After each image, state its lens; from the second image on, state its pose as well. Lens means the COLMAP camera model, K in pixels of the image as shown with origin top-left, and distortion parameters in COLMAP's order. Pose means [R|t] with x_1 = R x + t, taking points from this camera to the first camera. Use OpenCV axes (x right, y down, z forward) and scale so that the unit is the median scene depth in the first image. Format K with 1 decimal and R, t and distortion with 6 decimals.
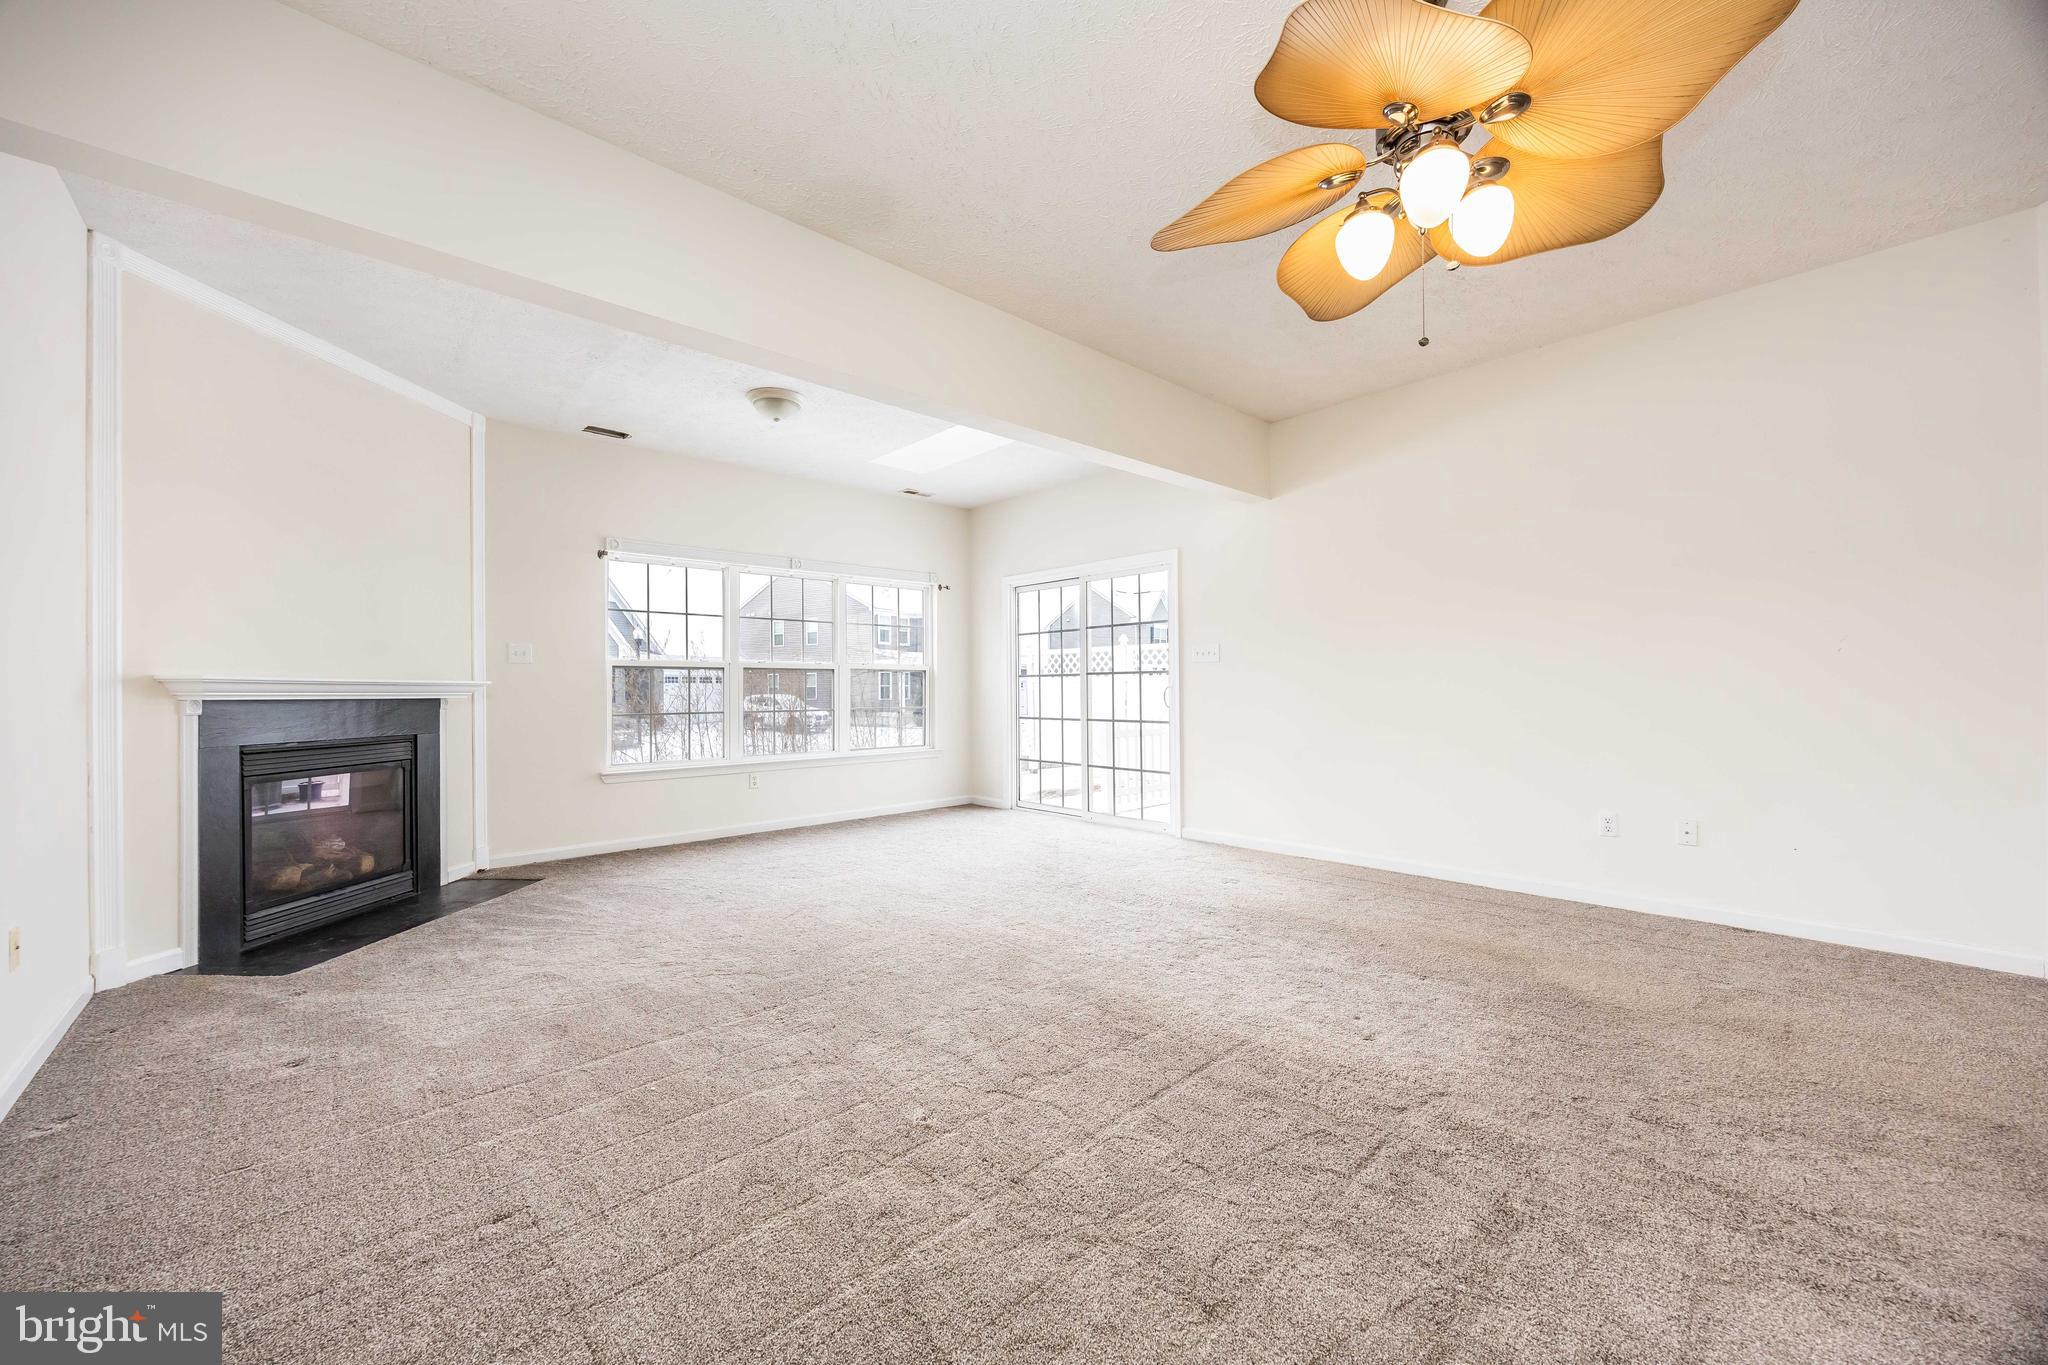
lens RADIAL K [[782.2, 0, 1024.0], [0, 782.2, 682.5], [0, 0, 1]] dist [-0.000993, -0.000015]
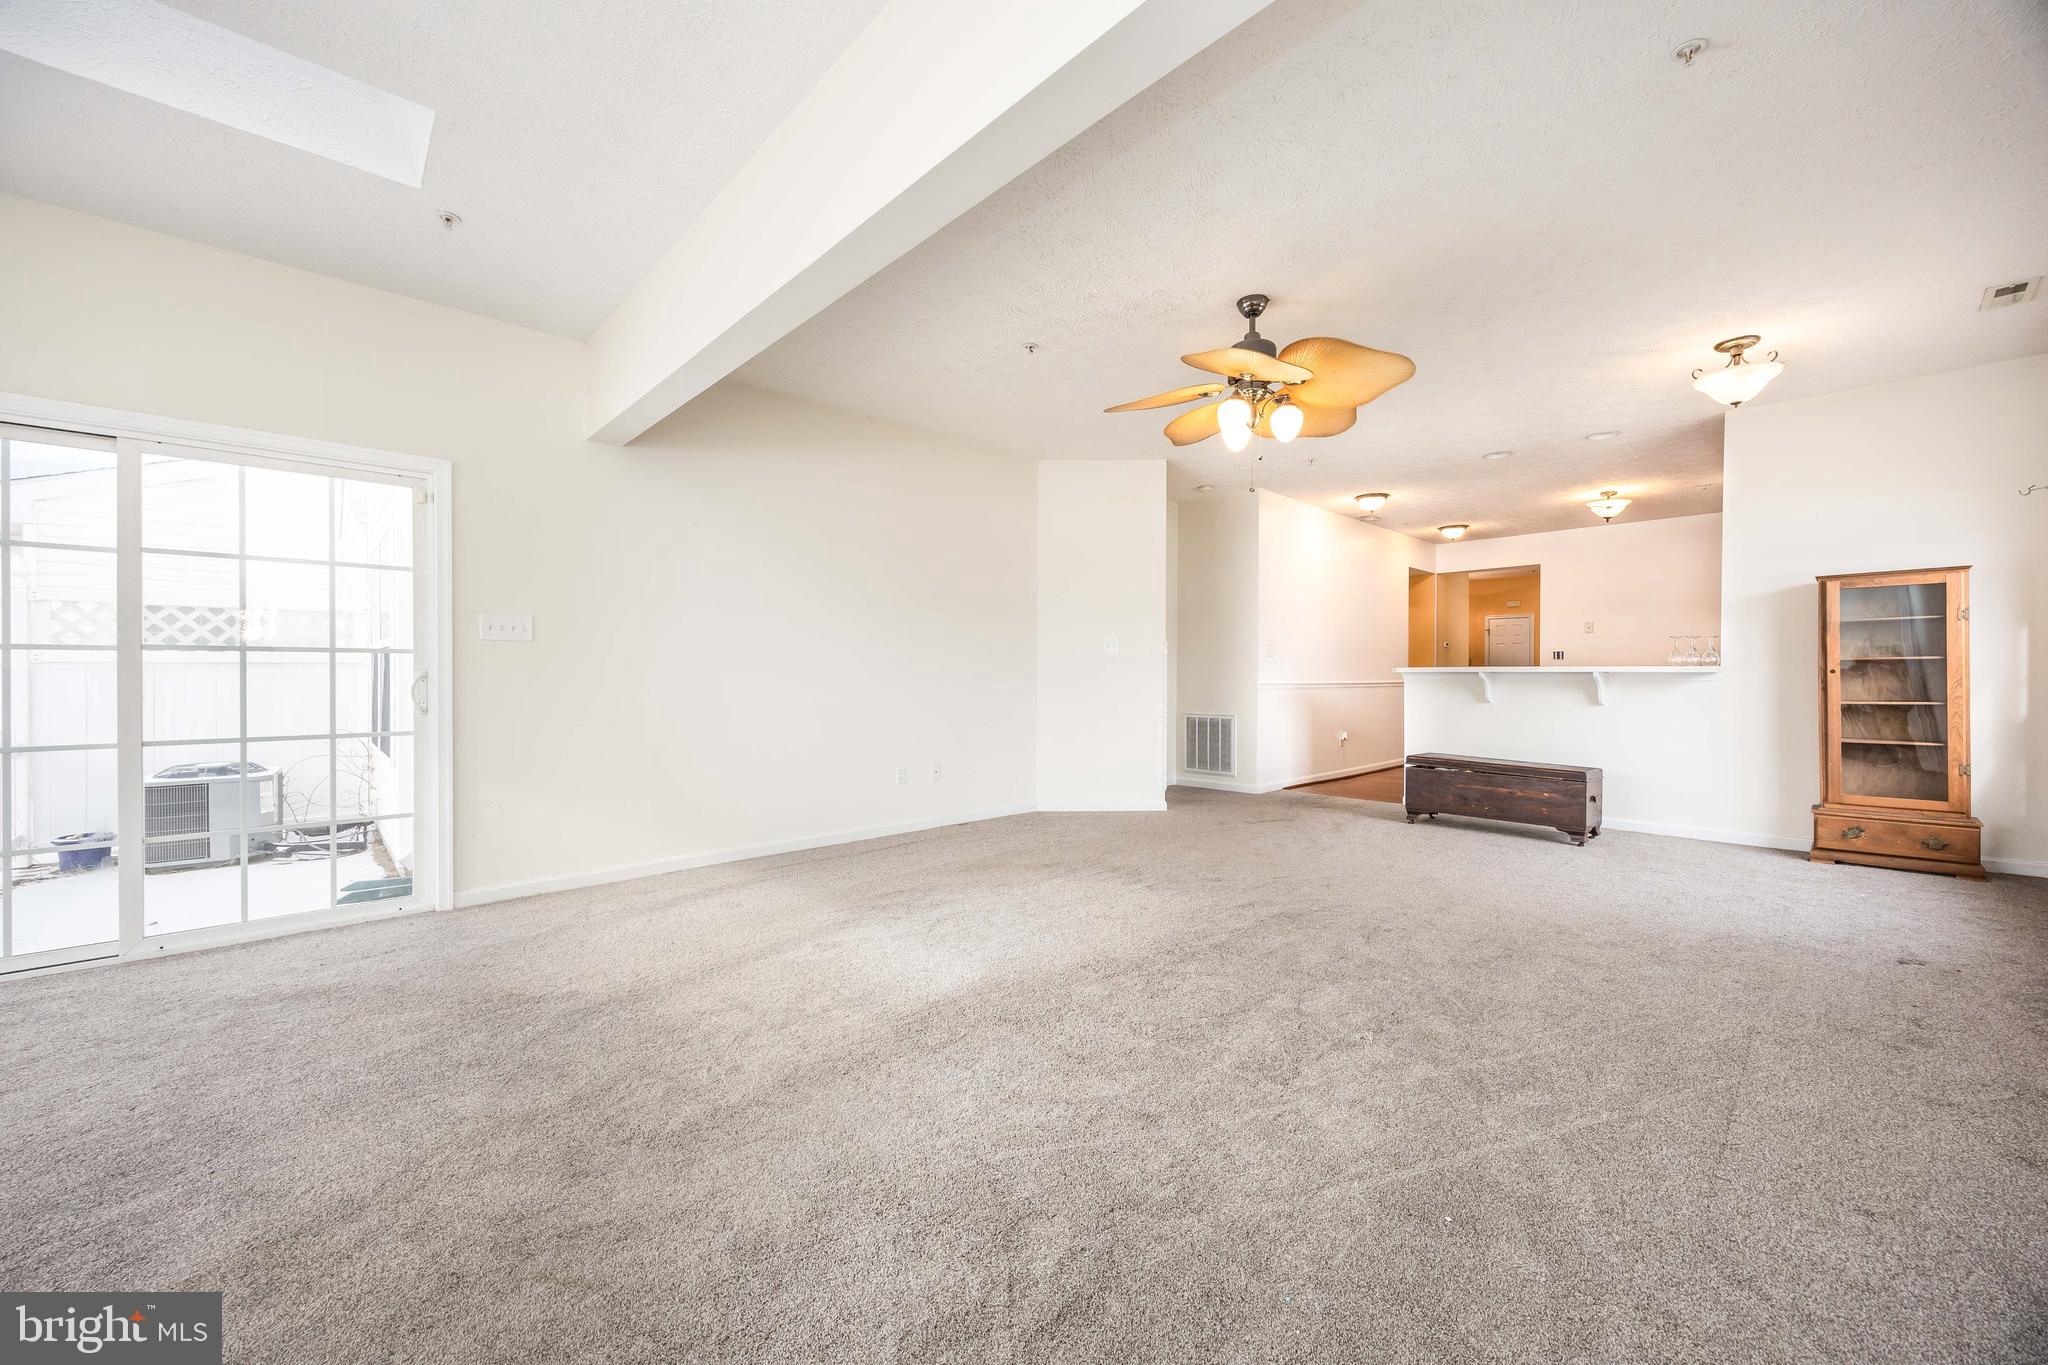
lens RADIAL K [[775.2, 0, 1024.0], [0, 775.2, 682.5], [0, 0, 1]] dist [0.001540, 0.000149]
pose [[-0.014055, 0.002878, 0.999897, -0.590977], [-0.007984, 0.999964, -0.002990, 0.011224], [-0.999869, -0.008025, -0.014032, 0.692318]]
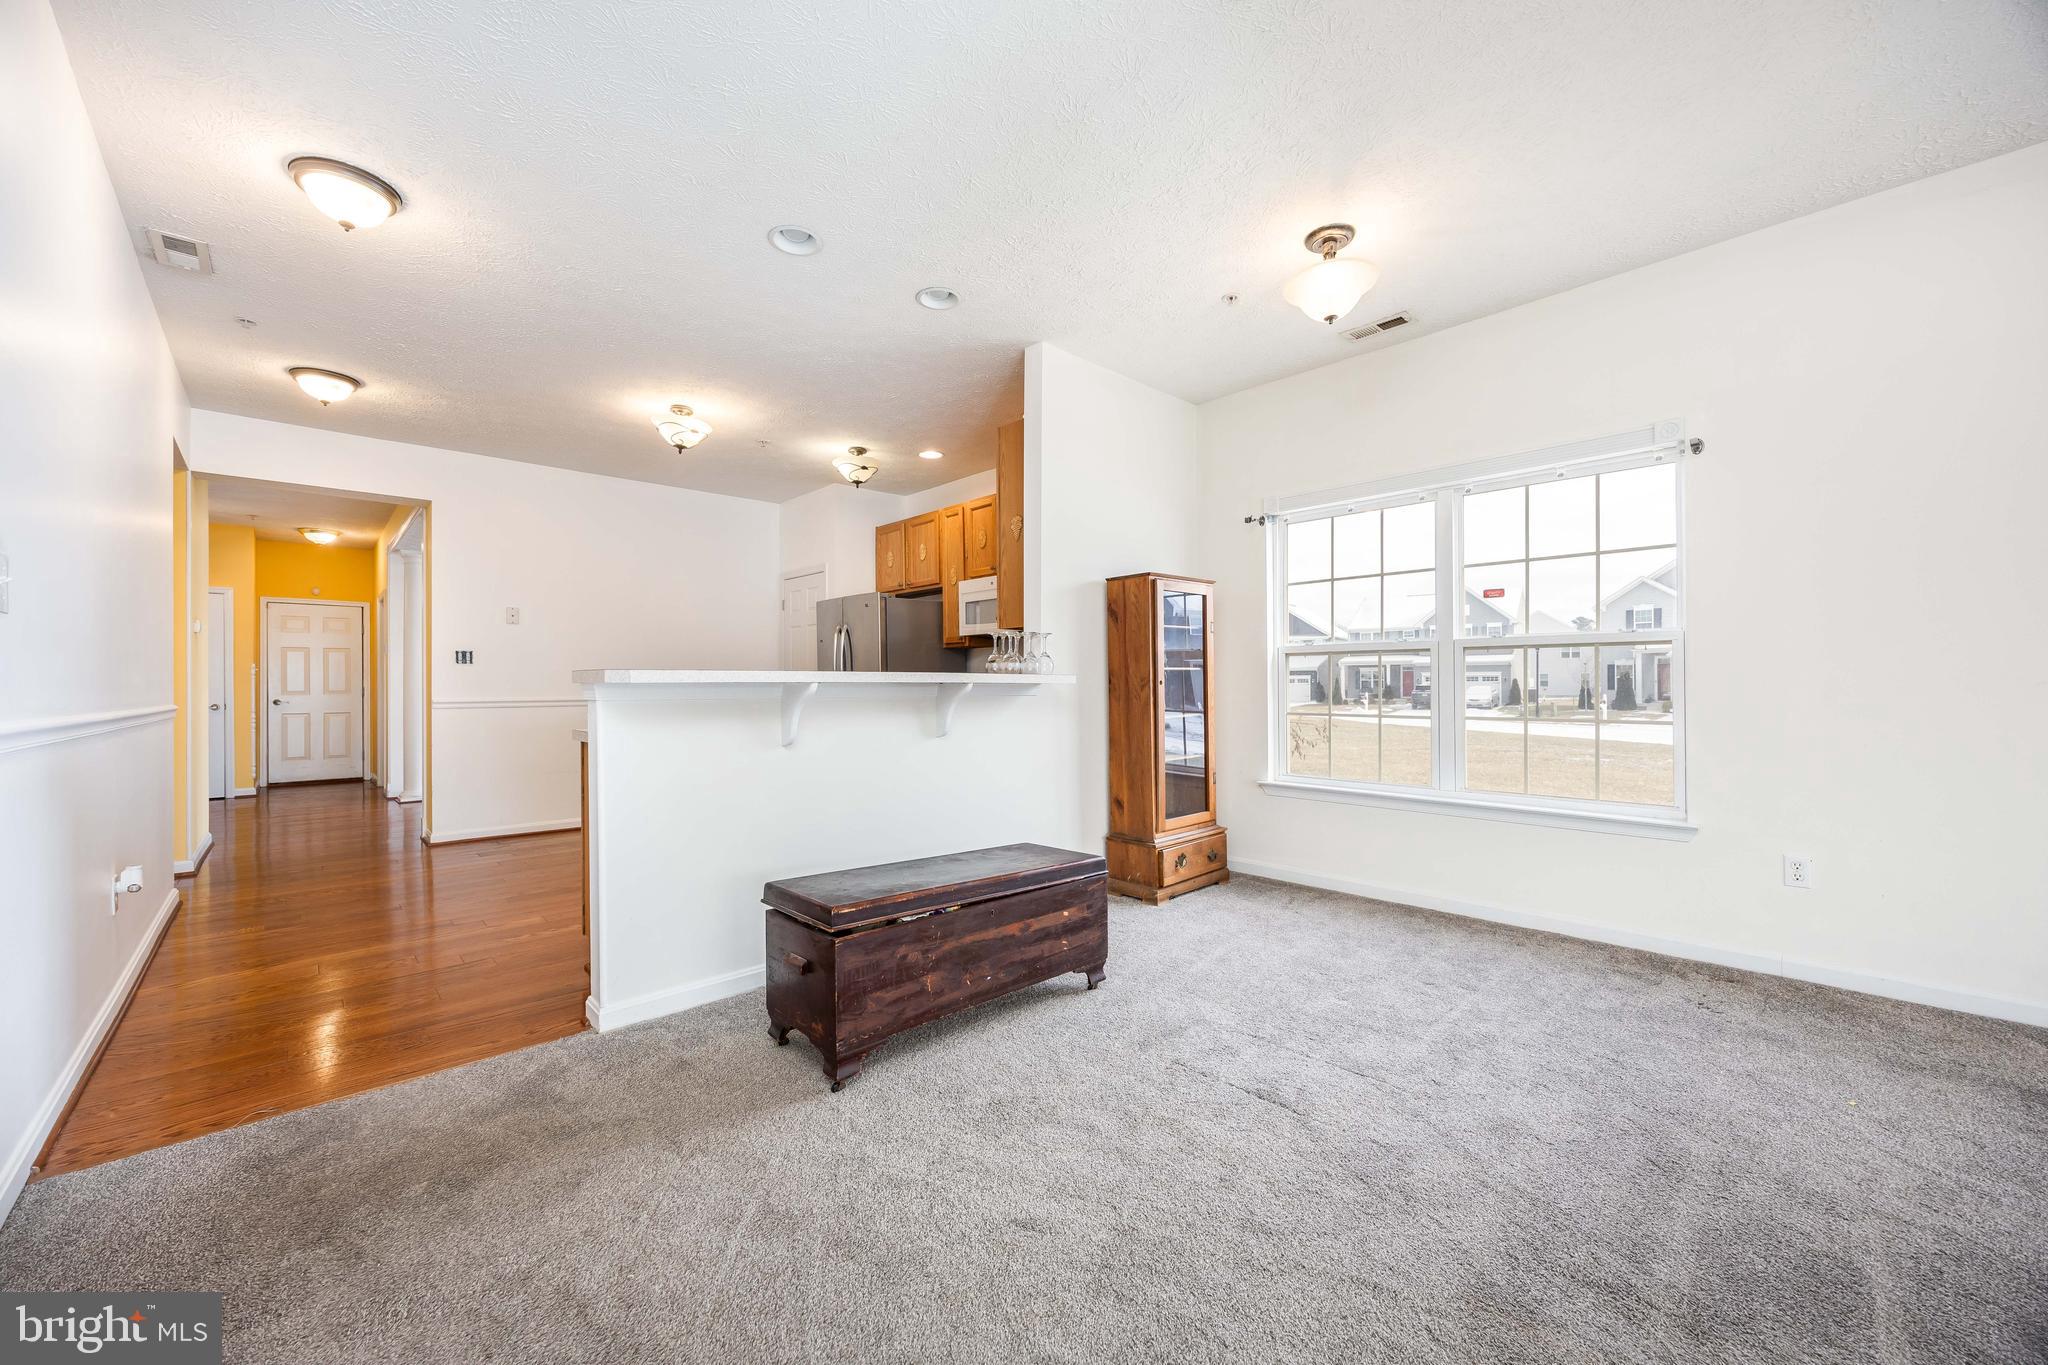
lens RADIAL K [[782.2, 0, 1024.0], [0, 782.2, 682.5], [0, 0, 1]] dist [-0.000993, -0.000015]
pose [[-0.999735, 0.017579, -0.014861, 0.610861], [0.017746, 0.999780, -0.011176, -0.007863], [0.014662, -0.011437, -0.999827, 0.512033]]
